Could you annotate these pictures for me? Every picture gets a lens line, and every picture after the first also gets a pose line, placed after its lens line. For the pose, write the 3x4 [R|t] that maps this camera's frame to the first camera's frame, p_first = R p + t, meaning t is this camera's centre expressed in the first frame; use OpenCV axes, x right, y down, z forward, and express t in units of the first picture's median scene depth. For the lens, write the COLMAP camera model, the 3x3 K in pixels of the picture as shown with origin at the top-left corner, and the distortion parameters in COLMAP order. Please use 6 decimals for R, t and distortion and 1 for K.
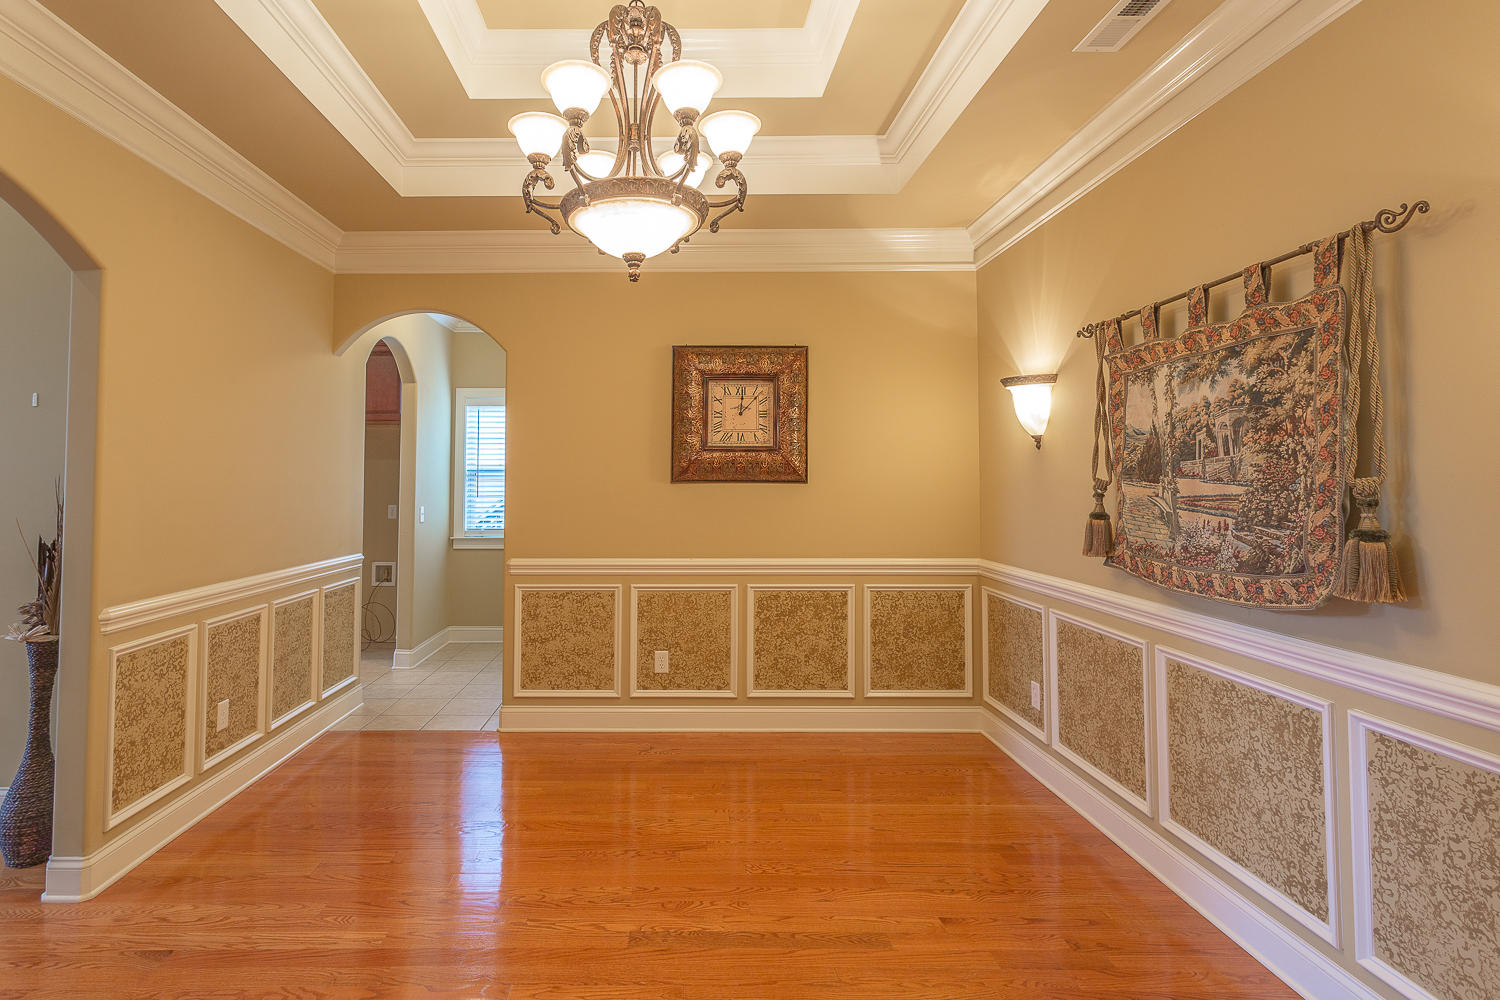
lens RADIAL K [[748.8, 0, 686.5], [0, 748.8, 458.2], [0, 0, 1]] dist [-0.000097, 0.000232]
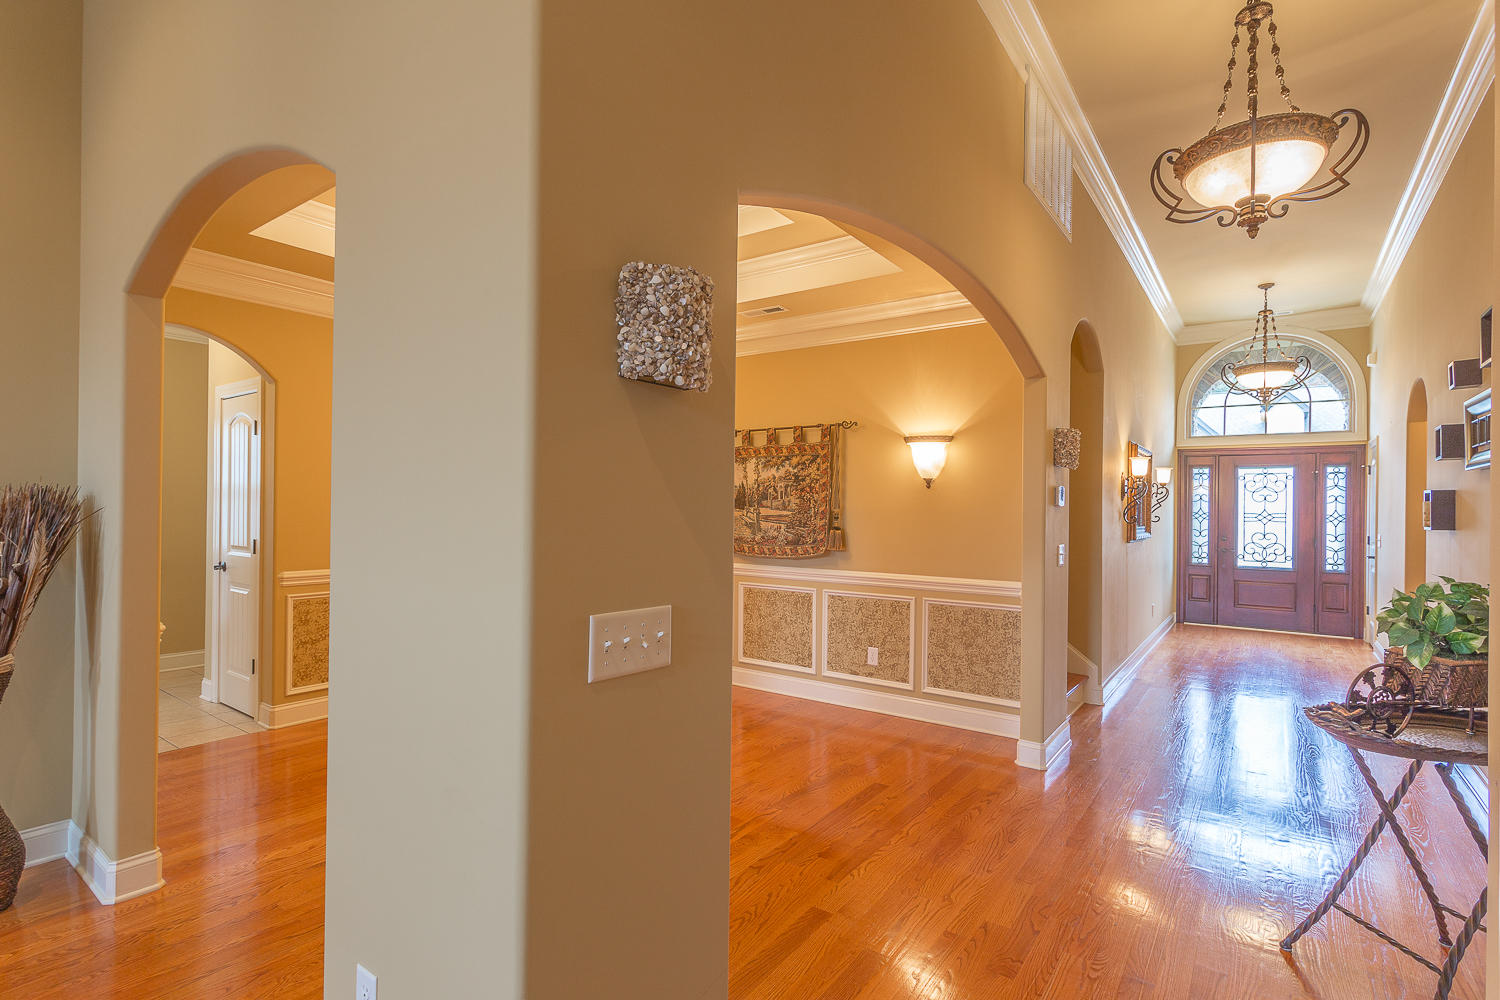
lens RADIAL K [[748.8, 0, 745.3], [0, 748.8, 507.0], [0, 0, 1]] dist [-0.000097, 0.000232]
pose [[0.576214, 0.011010, 0.817225, -1.438149], [-0.041576, 0.999010, 0.015856, -0.012249], [-0.816241, -0.043113, 0.576101, -0.349521]]
